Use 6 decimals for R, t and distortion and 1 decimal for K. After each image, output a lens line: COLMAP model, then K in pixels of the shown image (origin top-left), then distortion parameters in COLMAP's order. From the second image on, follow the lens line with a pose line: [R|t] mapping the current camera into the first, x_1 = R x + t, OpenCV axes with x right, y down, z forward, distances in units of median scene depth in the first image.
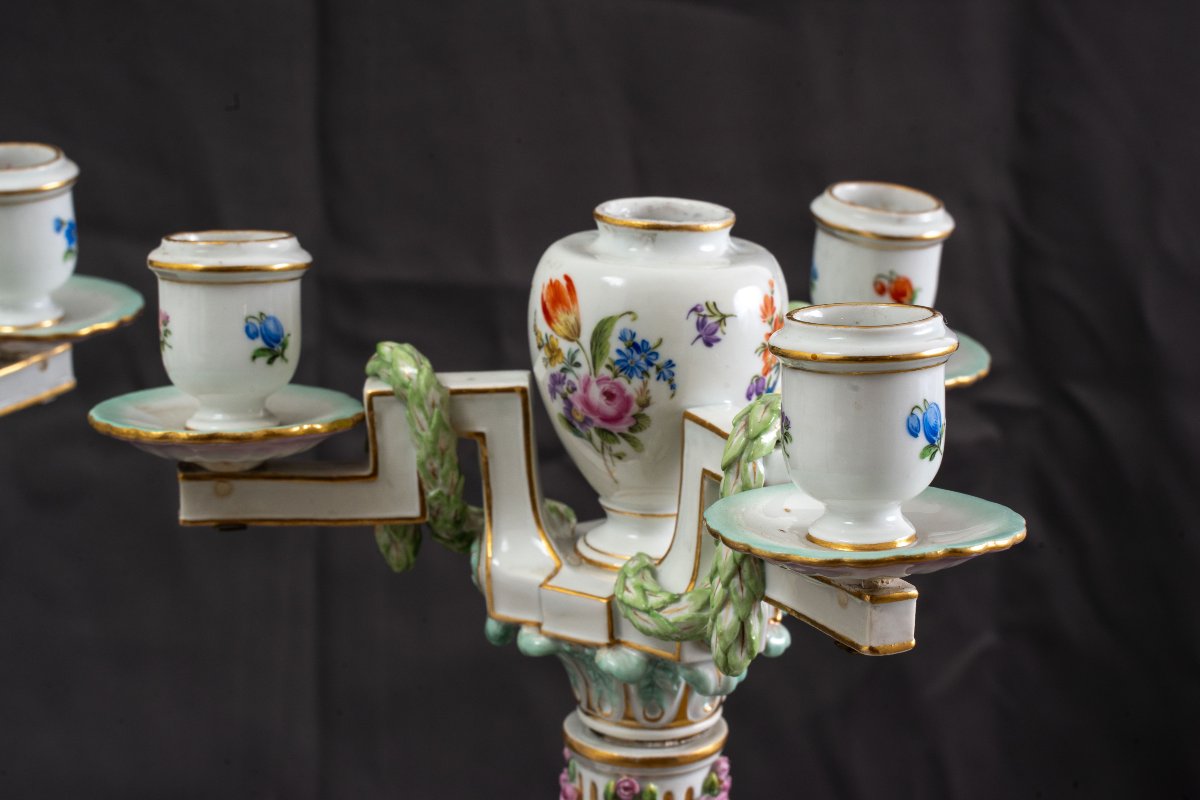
lens RADIAL K [[2603.6, 0, 603.9], [0, 2603.6, 403.7], [0, 0, 1]] dist [0.073830, 0.000000]
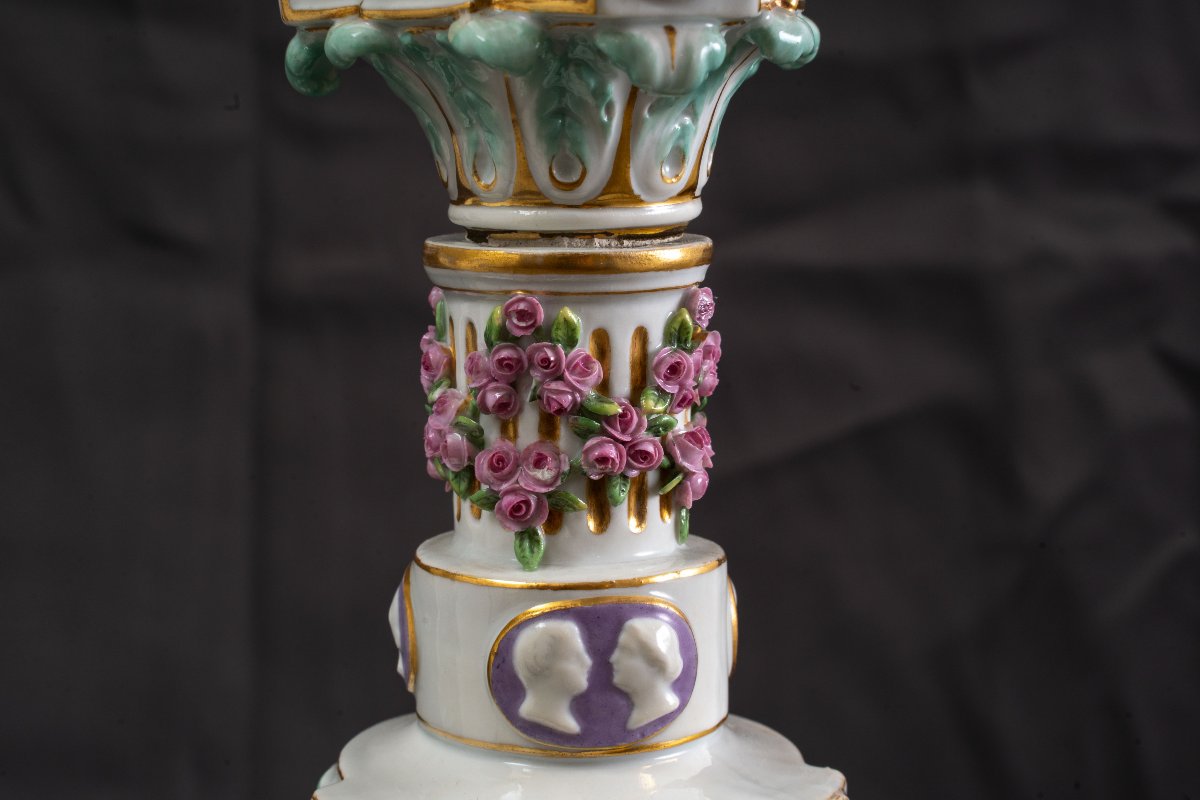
lens RADIAL K [[2603.6, 0, 598.0], [0, 2603.6, 398.6], [0, 0, 1]] dist [0.073830, 0.000000]
pose [[0.997262, -0.010323, -0.073229, 0.047350], [0.000844, 0.991735, -0.128302, 0.171765], [0.073949, 0.127889, 0.989028, 0.330667]]
